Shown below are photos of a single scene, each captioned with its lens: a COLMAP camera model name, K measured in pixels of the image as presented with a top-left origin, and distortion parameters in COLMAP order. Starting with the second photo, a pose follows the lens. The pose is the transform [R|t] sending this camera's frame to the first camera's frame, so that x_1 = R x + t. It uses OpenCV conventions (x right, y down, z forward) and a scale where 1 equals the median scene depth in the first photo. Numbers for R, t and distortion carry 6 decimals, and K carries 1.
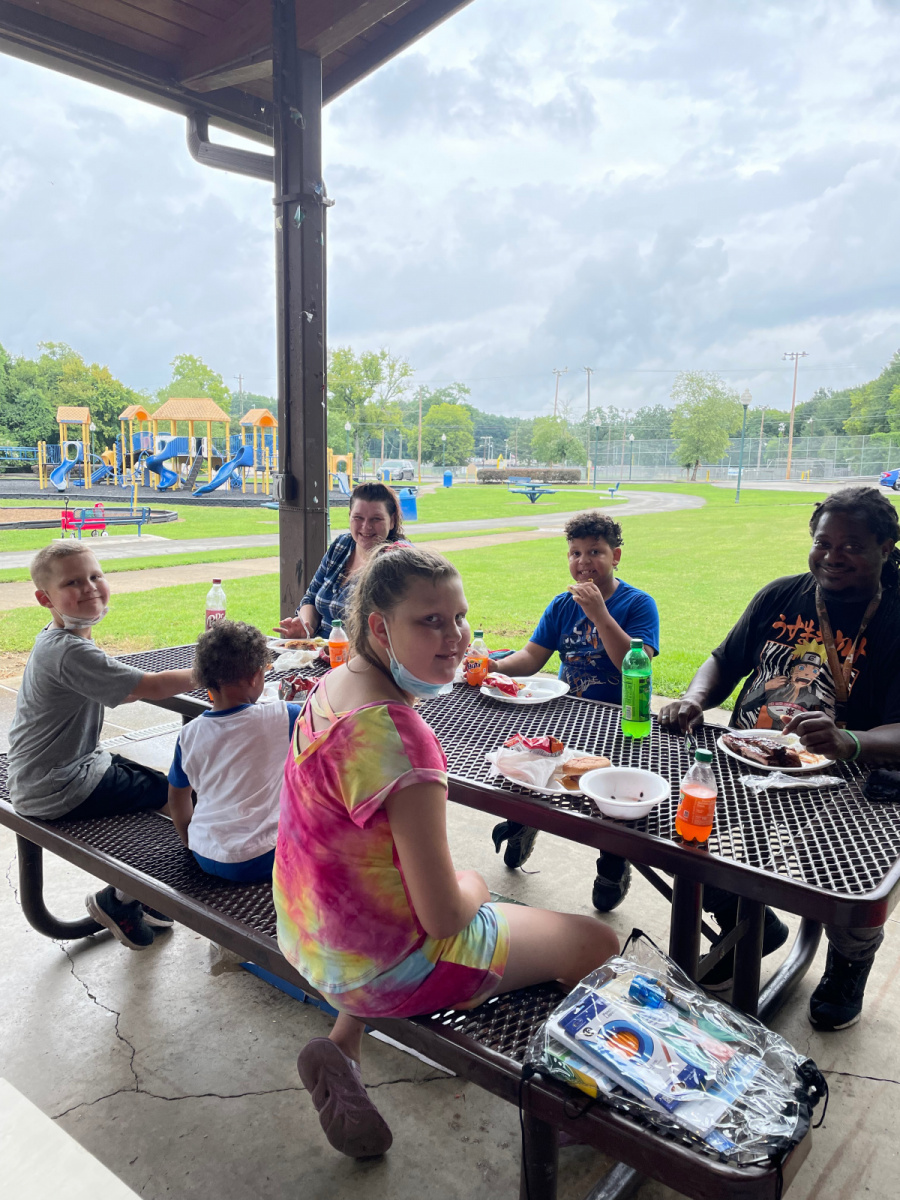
lens RADIAL K [[897.5, 0, 450.0], [0, 897.5, 600.0], [0, 0, 1]] dist [0.095494, -0.040648]
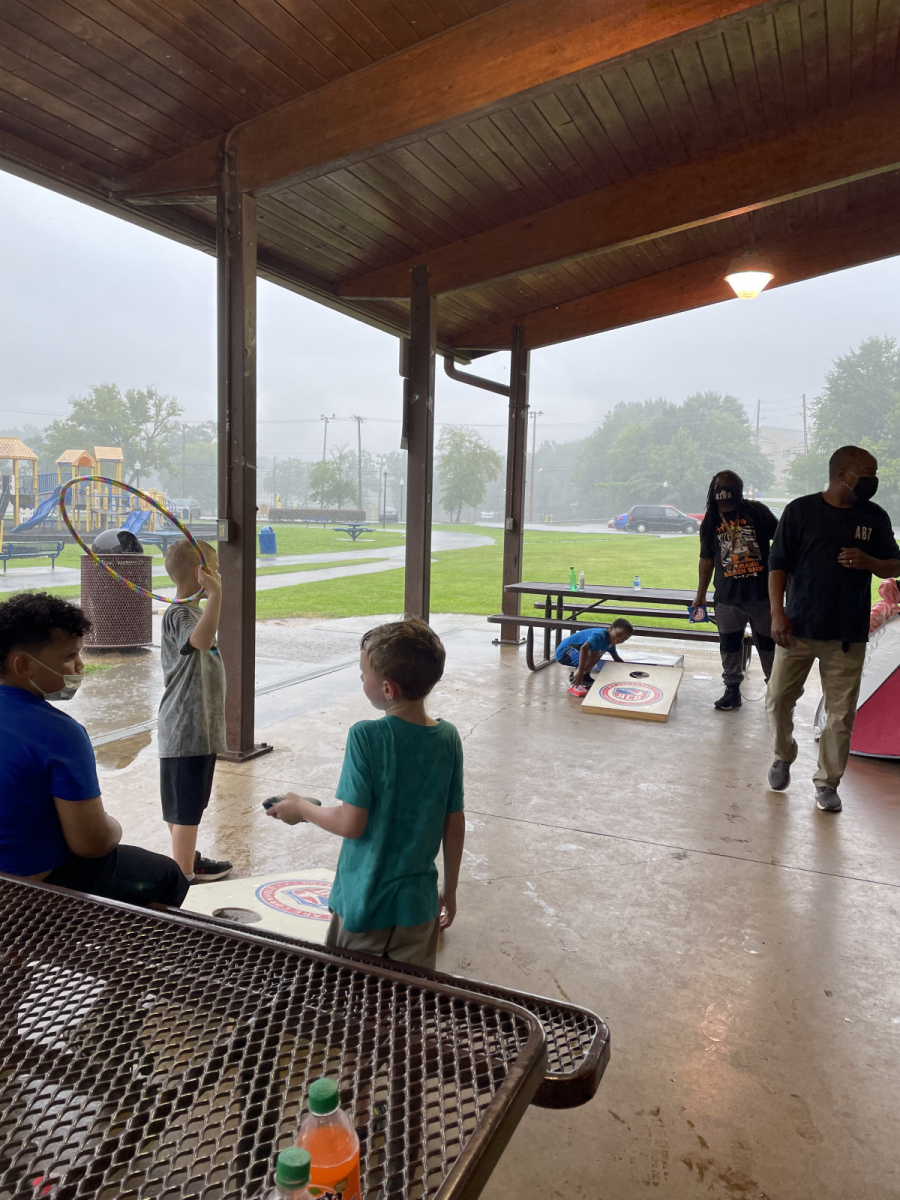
lens RADIAL K [[908.3, 0, 443.6], [0, 908.3, 587.7], [0, 0, 1]] dist [0.101713, -0.128463]
pose [[0.961877, -0.014538, 0.273095, -0.058858], [0.030434, 0.998074, -0.054060, 0.008991], [-0.271783, 0.060311, 0.960467, -0.065408]]
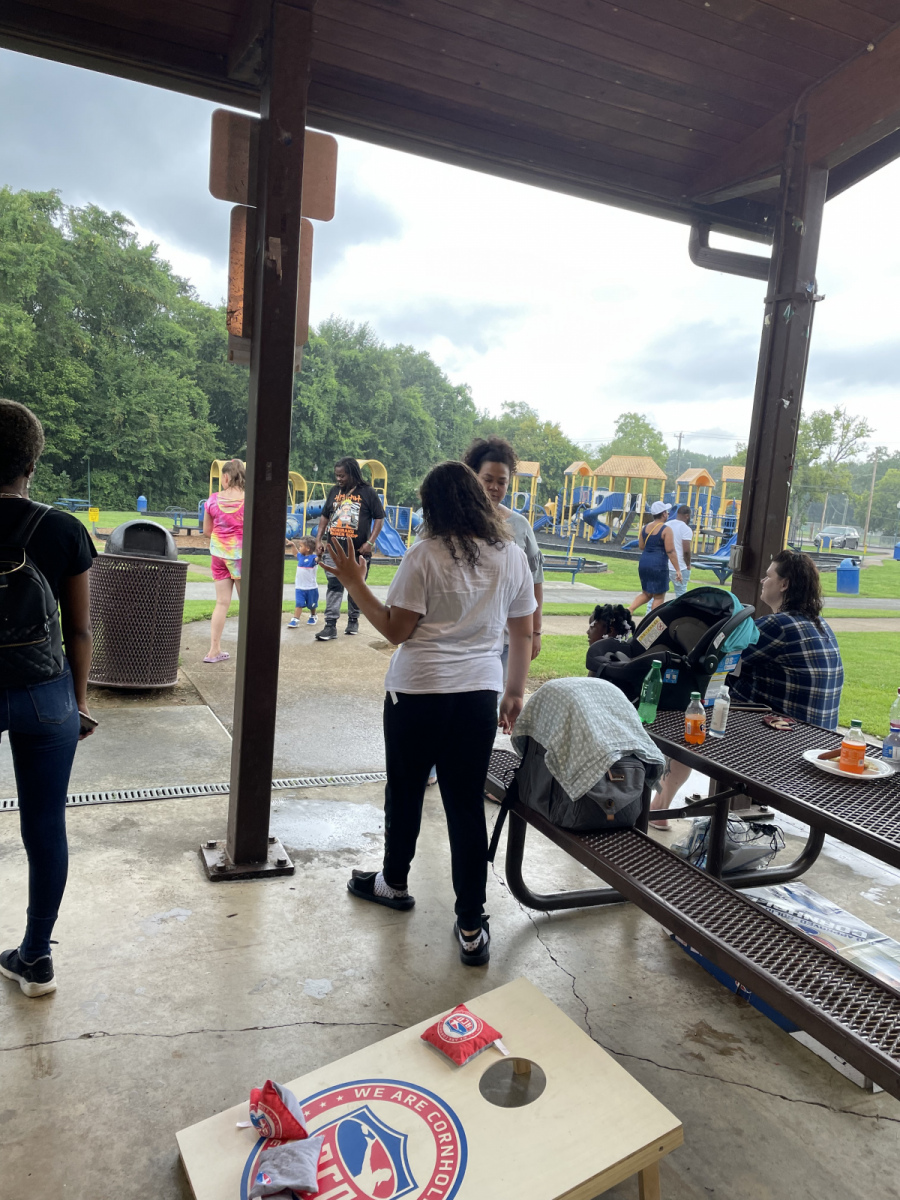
lens RADIAL K [[915.7, 0, 486.4], [0, 915.7, 594.1], [0, 0, 1]] dist [0.138462, -0.137824]
pose [[0.911267, 0.098741, -0.399804, -0.000715], [-0.126624, 0.990980, -0.043868, 0.000527], [0.391866, 0.090601, 0.915550, -0.007851]]
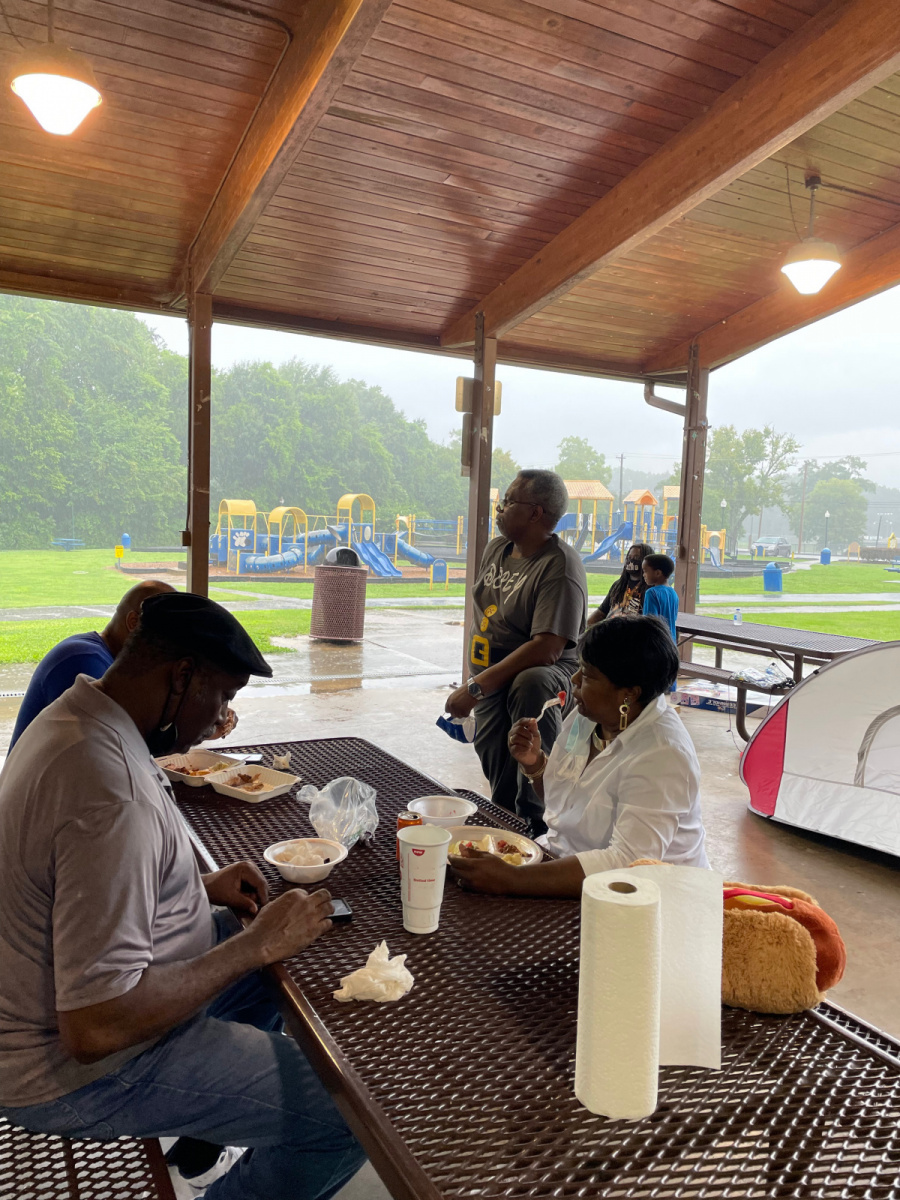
lens RADIAL K [[908.3, 0, 443.6], [0, 908.3, 587.7], [0, 0, 1]] dist [0.101713, -0.128463]
pose [[0.917893, 0.047551, -0.393969, 0.009608], [-0.084505, 0.993445, -0.076979, 0.010663], [0.387727, 0.103951, 0.915894, -0.070711]]
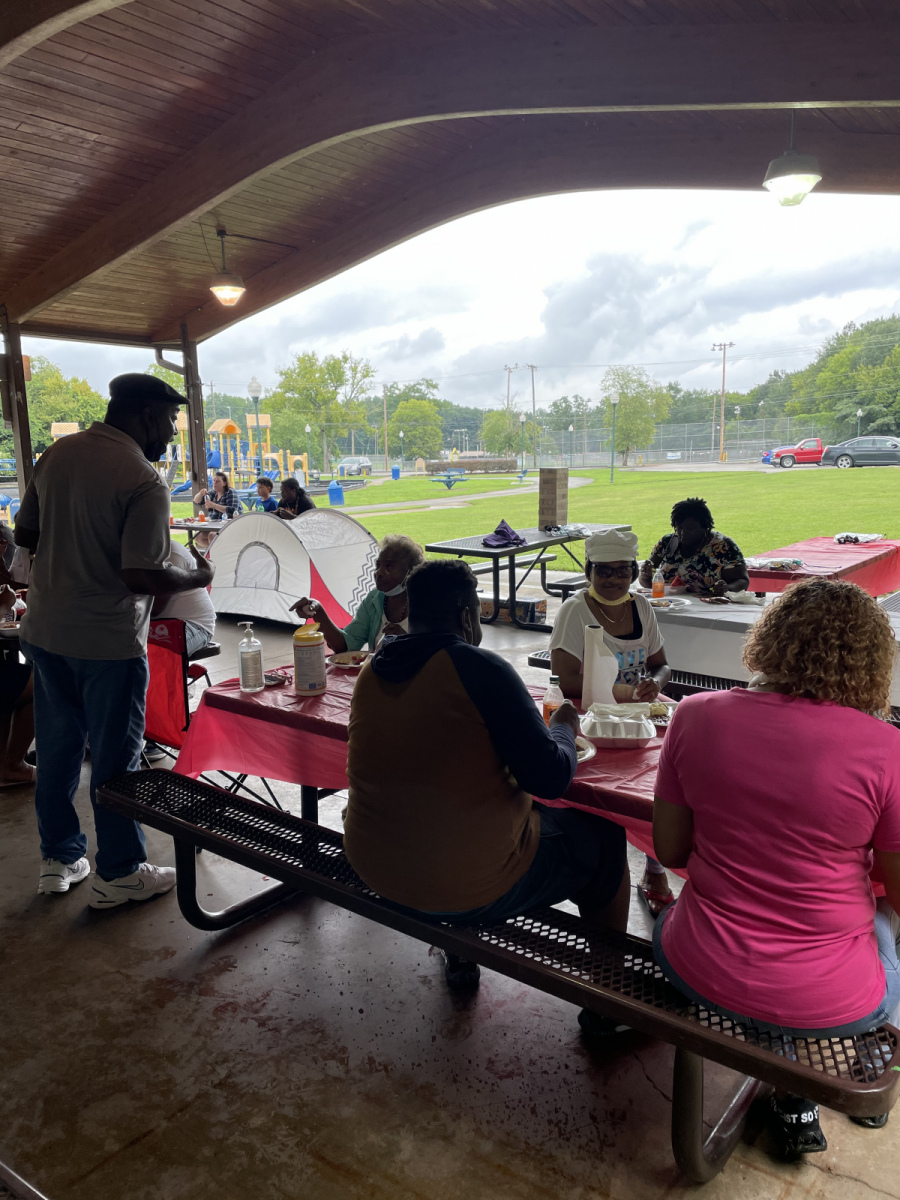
lens RADIAL K [[910.1, 0, 450.0], [0, 910.1, 600.0], [0, 0, 1]] dist [0.113560, -0.128710]
pose [[0.999090, -0.041158, 0.011191, 0.035611], [0.041095, 0.999139, 0.005777, 0.017447], [-0.011419, -0.005312, 0.999921, -0.118936]]
